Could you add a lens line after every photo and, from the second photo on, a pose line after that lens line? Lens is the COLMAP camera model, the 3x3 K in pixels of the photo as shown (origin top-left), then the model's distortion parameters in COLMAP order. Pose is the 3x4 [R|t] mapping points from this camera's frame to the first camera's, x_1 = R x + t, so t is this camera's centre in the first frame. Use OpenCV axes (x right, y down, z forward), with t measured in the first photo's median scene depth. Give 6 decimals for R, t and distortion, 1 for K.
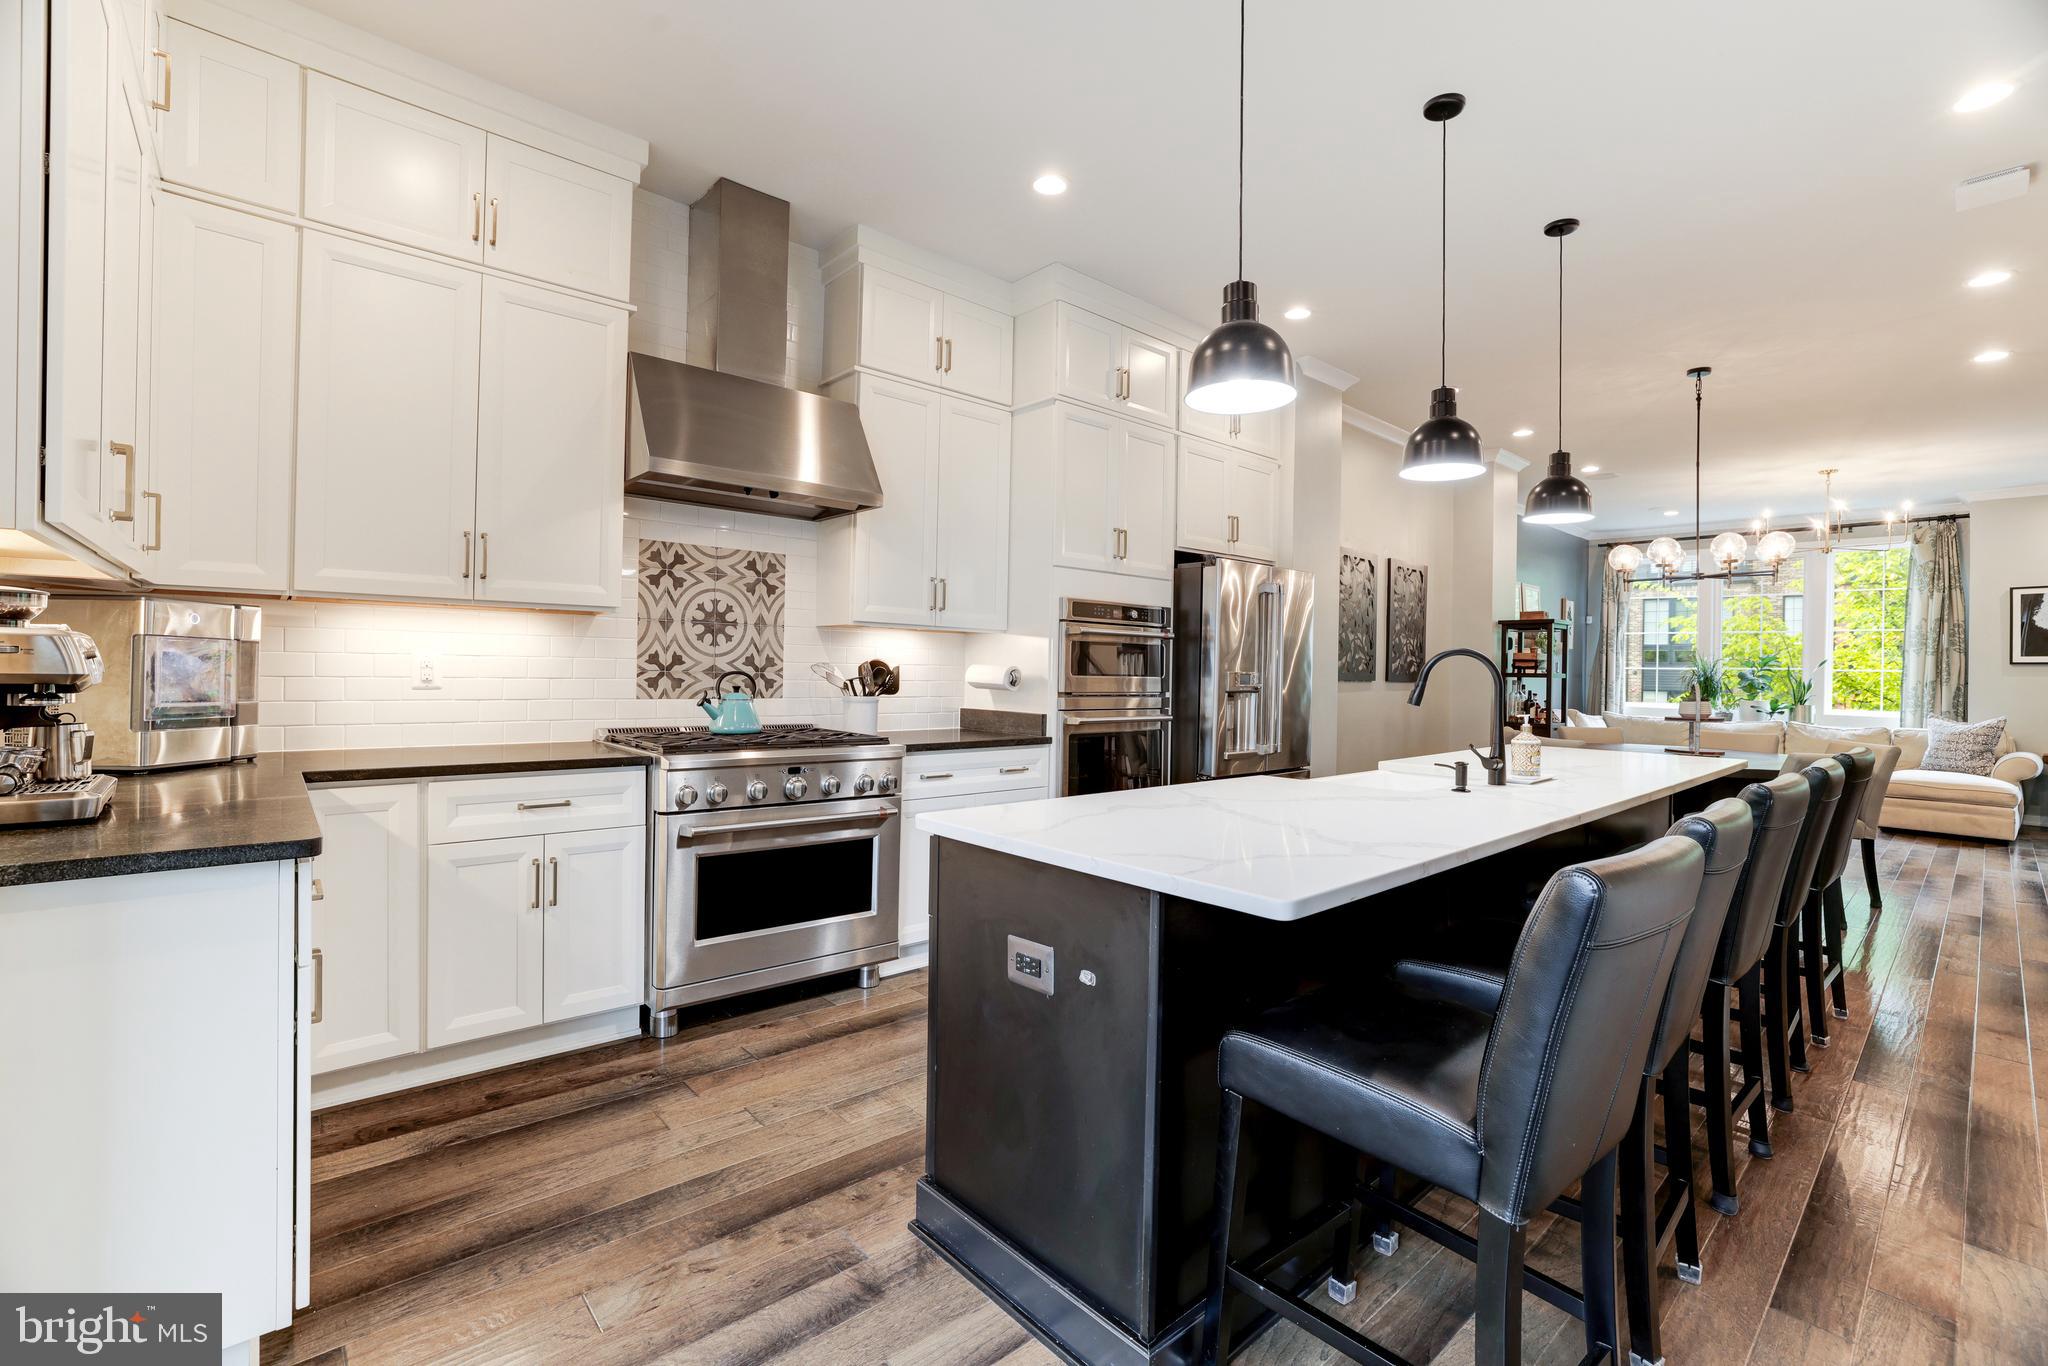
lens RADIAL K [[887.9, 0, 1011.9], [0, 887.9, 670.7], [0, 0, 1]] dist [-0.041007, 0.011982]
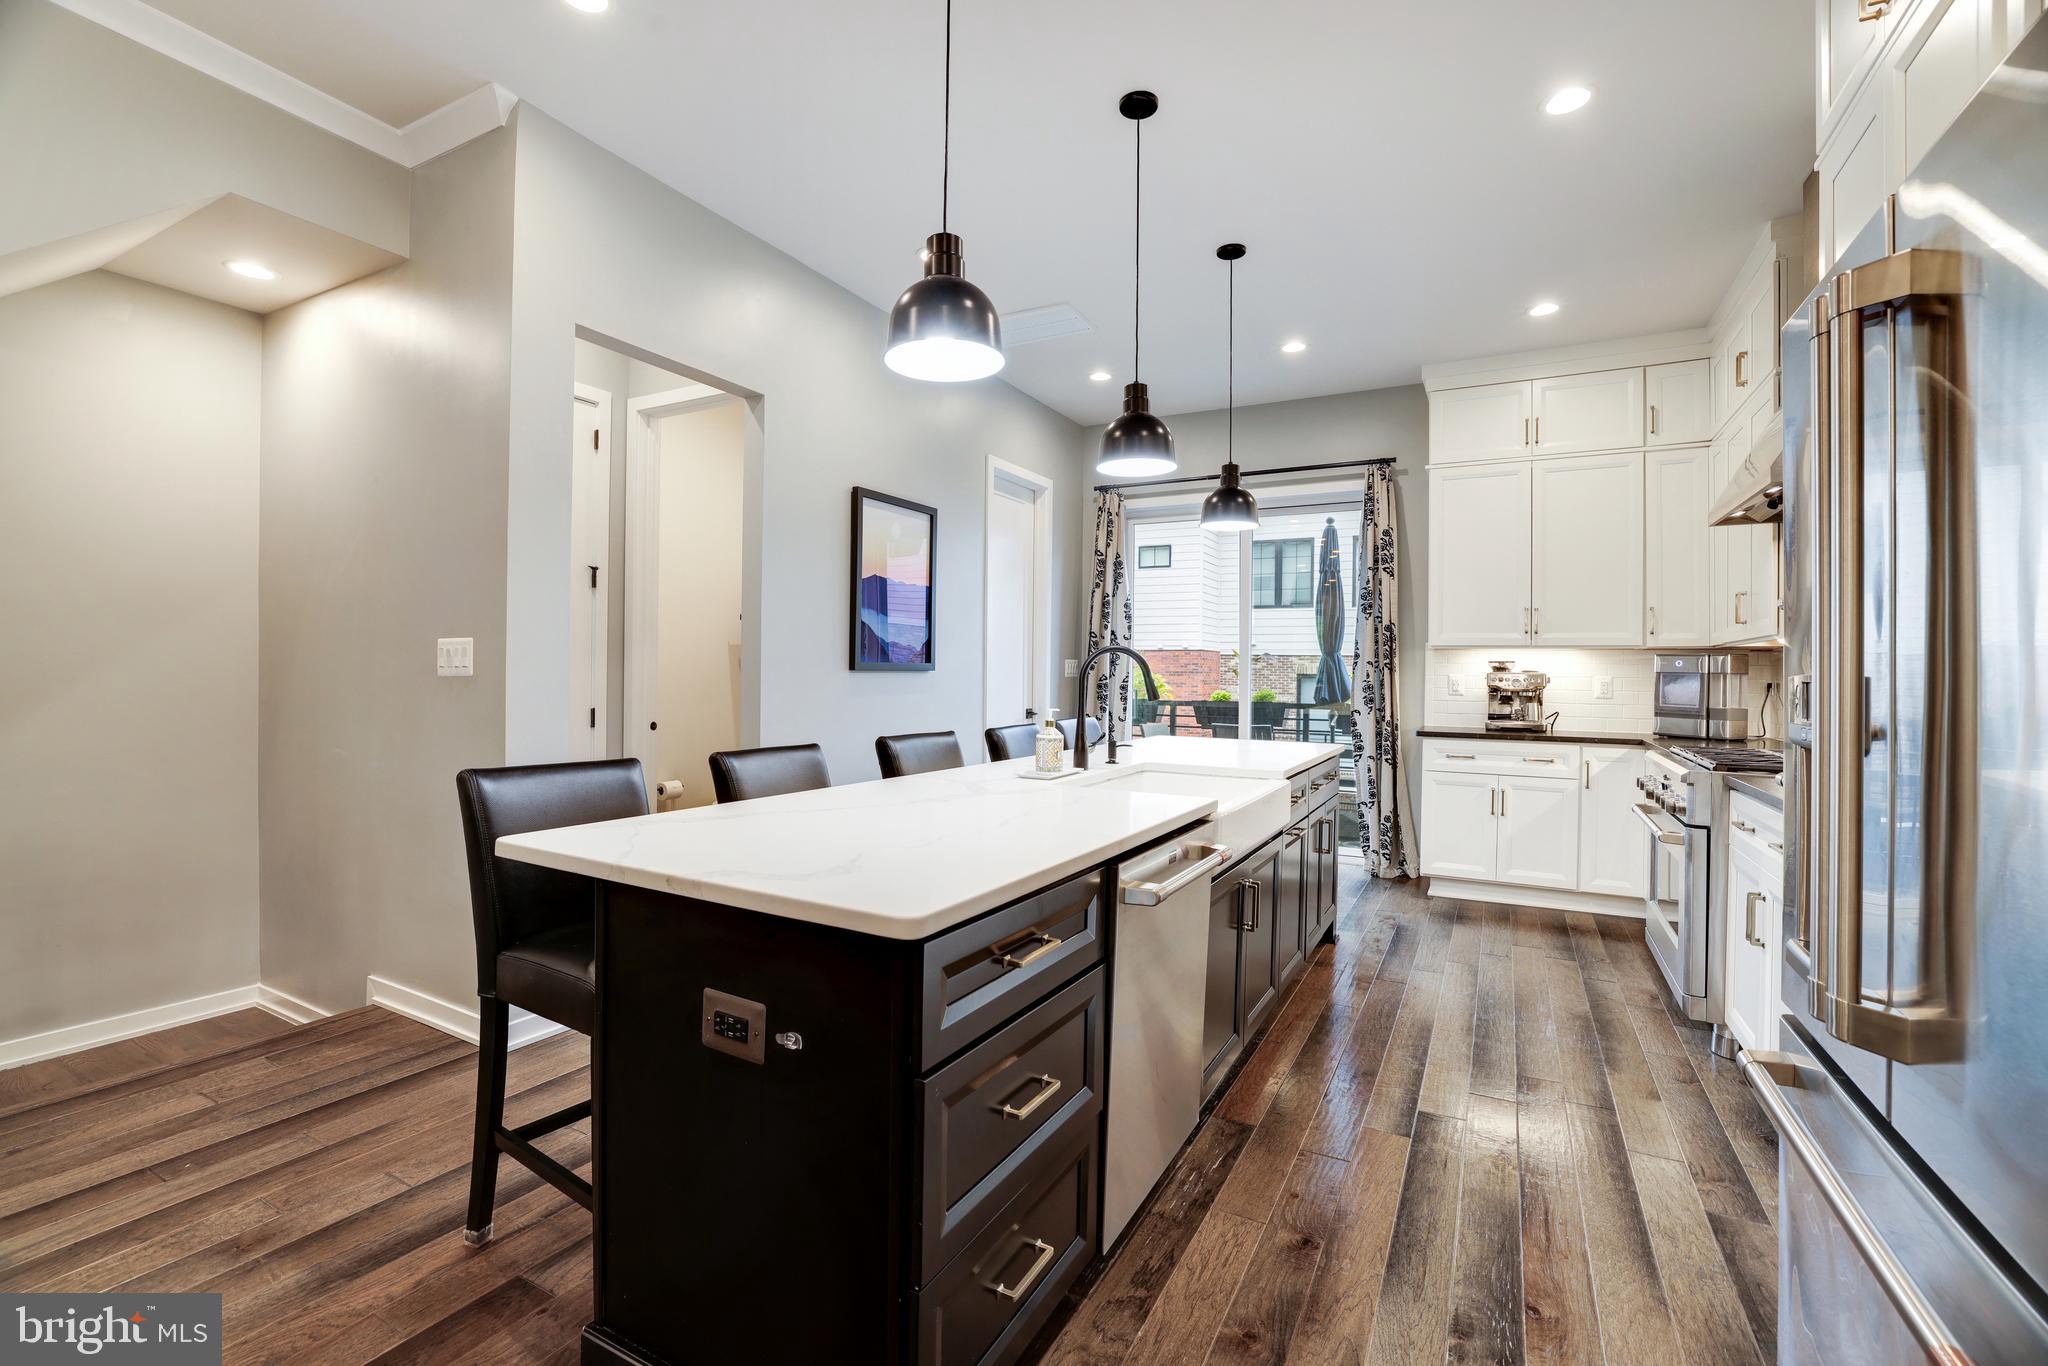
lens RADIAL K [[887.9, 0, 1025.3], [0, 887.9, 666.2], [0, 0, 1]] dist [-0.041007, 0.011982]
pose [[-0.936215, -0.034732, -0.349708, 0.691157], [-0.032203, 0.999396, -0.013047, 0.012827], [0.349950, -0.000953, -0.936768, 1.379515]]
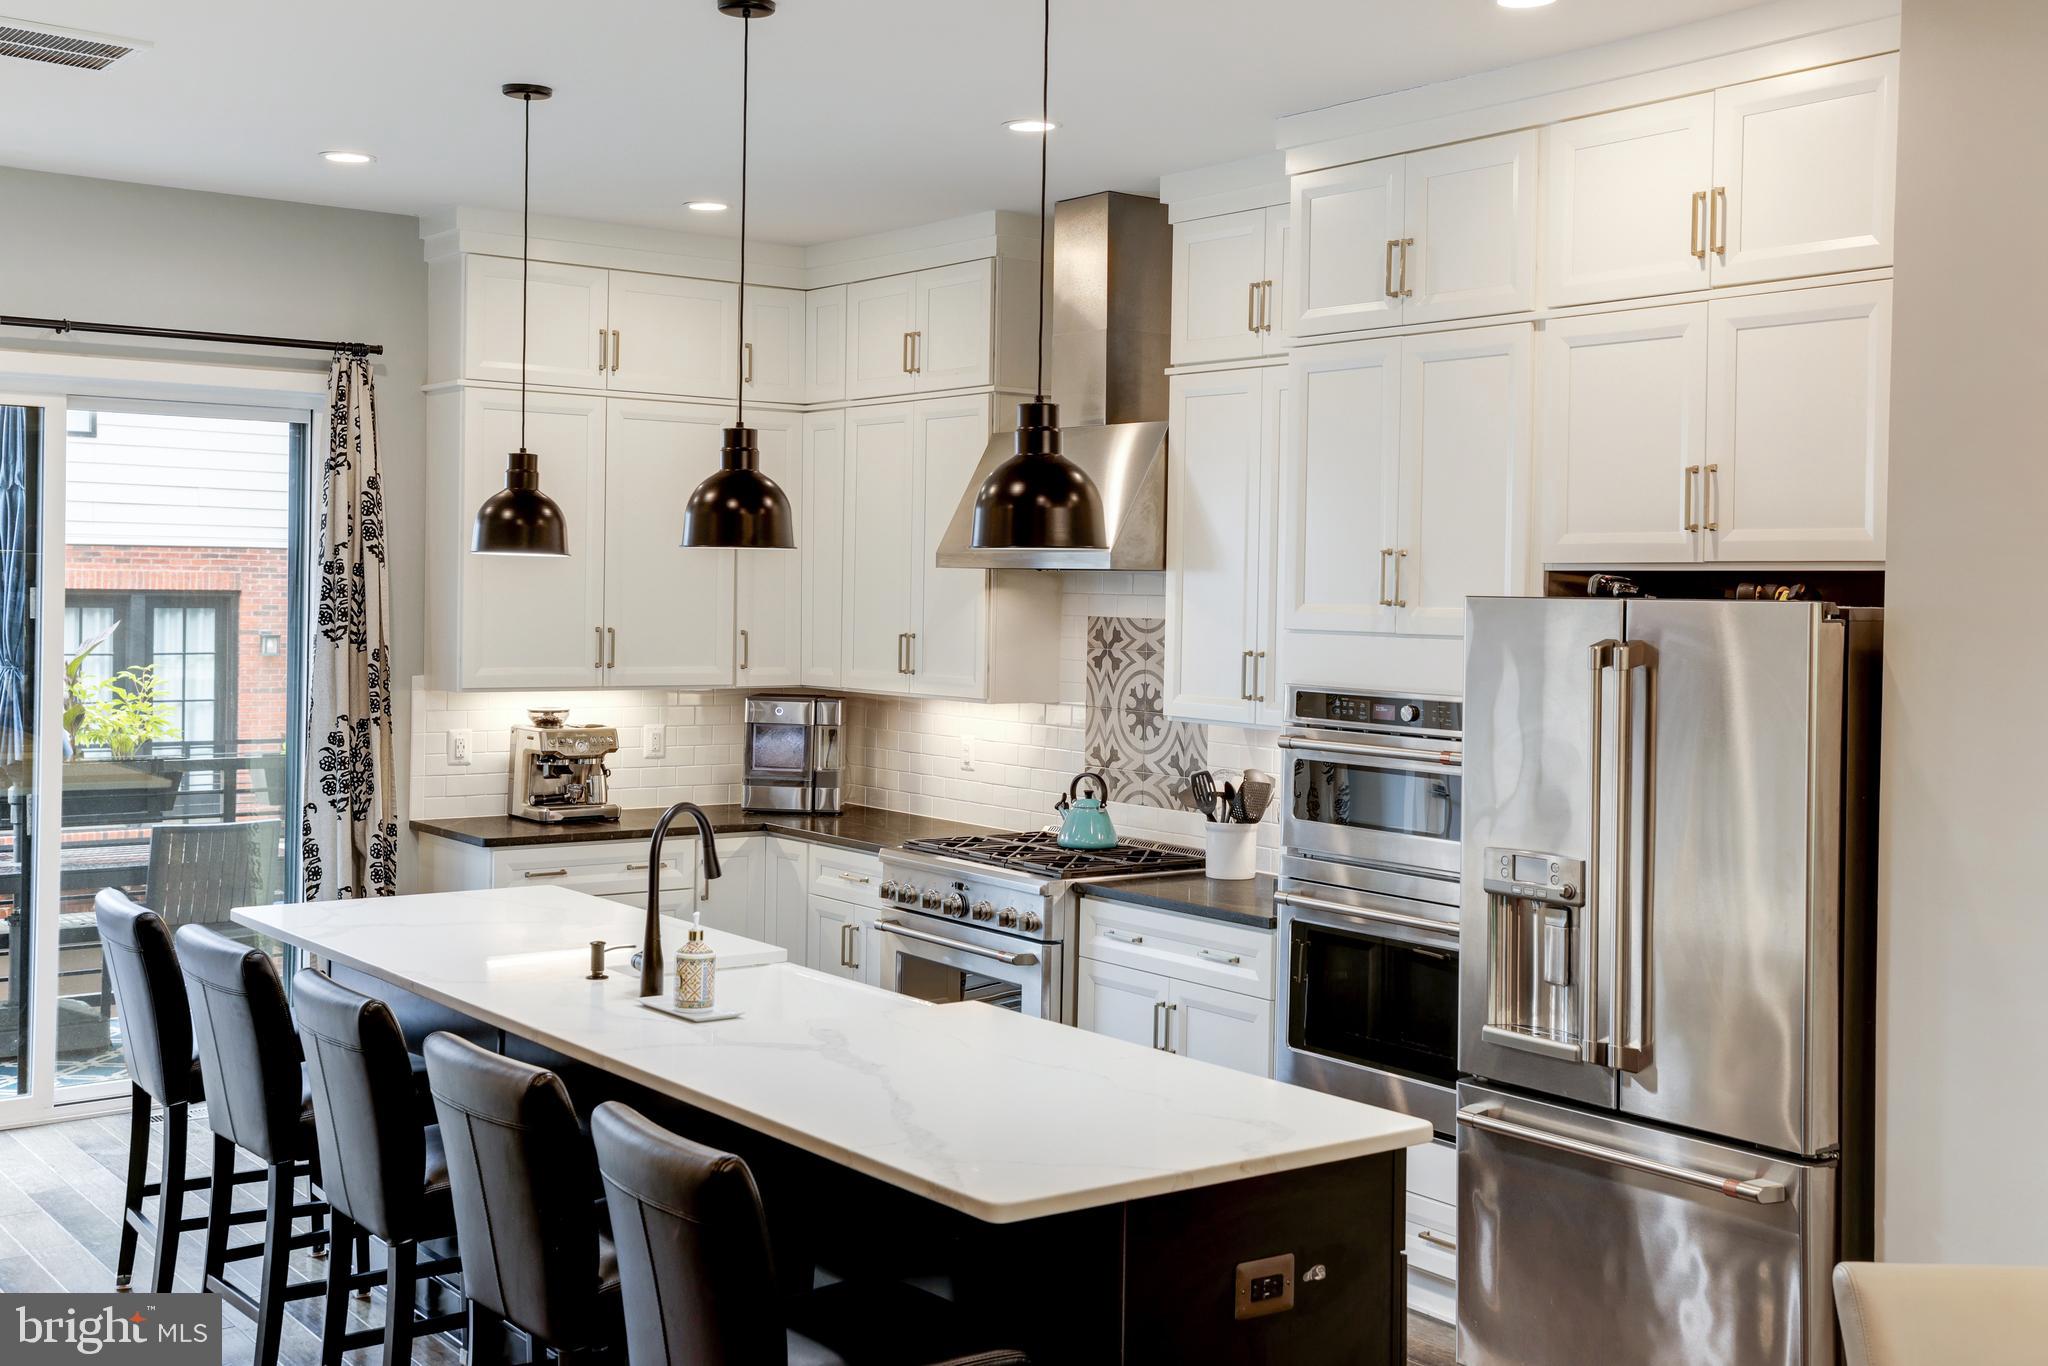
lens RADIAL K [[2203.2, 0, 1061.5], [0, 2203.2, 619.8], [0, 0, 1]] dist [0.007911, 0.000000]
pose [[-0.057344, -0.006036, -0.998336, 1.597382], [-0.021248, 0.999763, -0.004824, -0.120524], [0.998128, 0.020936, -0.057459, 0.983405]]
